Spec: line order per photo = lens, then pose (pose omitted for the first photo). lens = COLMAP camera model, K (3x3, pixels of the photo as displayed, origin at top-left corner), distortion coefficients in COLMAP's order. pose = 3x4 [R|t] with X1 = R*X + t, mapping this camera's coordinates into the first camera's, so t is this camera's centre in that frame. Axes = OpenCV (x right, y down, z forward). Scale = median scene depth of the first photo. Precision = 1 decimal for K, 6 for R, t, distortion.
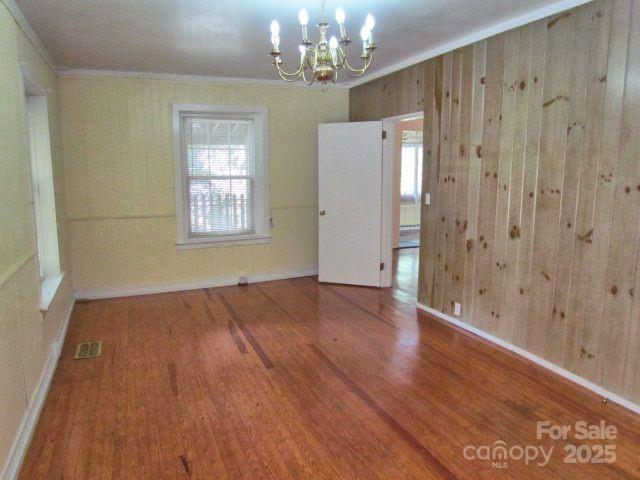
lens RADIAL K [[465.8, 0, 320.0], [0, 465.8, 240.0], [0, 0, 1]] dist [-0.001933, -0.000353]
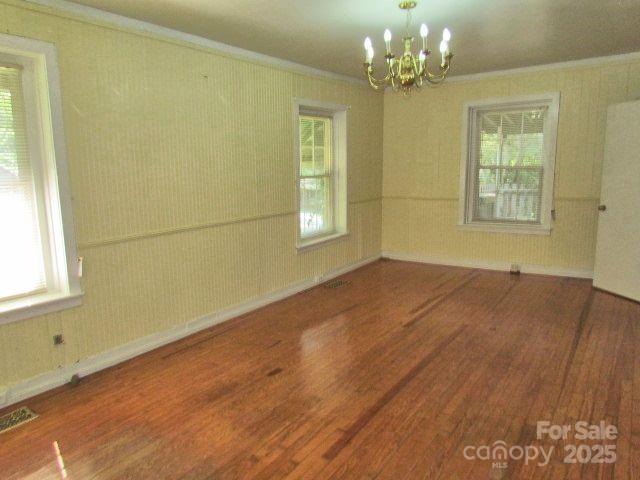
lens RADIAL K [[465.8, 0, 320.0], [0, 465.8, 240.0], [0, 0, 1]] dist [-0.001933, -0.000353]
pose [[0.546760, 0.138839, -0.825698, 0.624632], [-0.117472, 0.989122, 0.088531, -0.021869], [0.829007, 0.048592, 0.557123, 0.119563]]
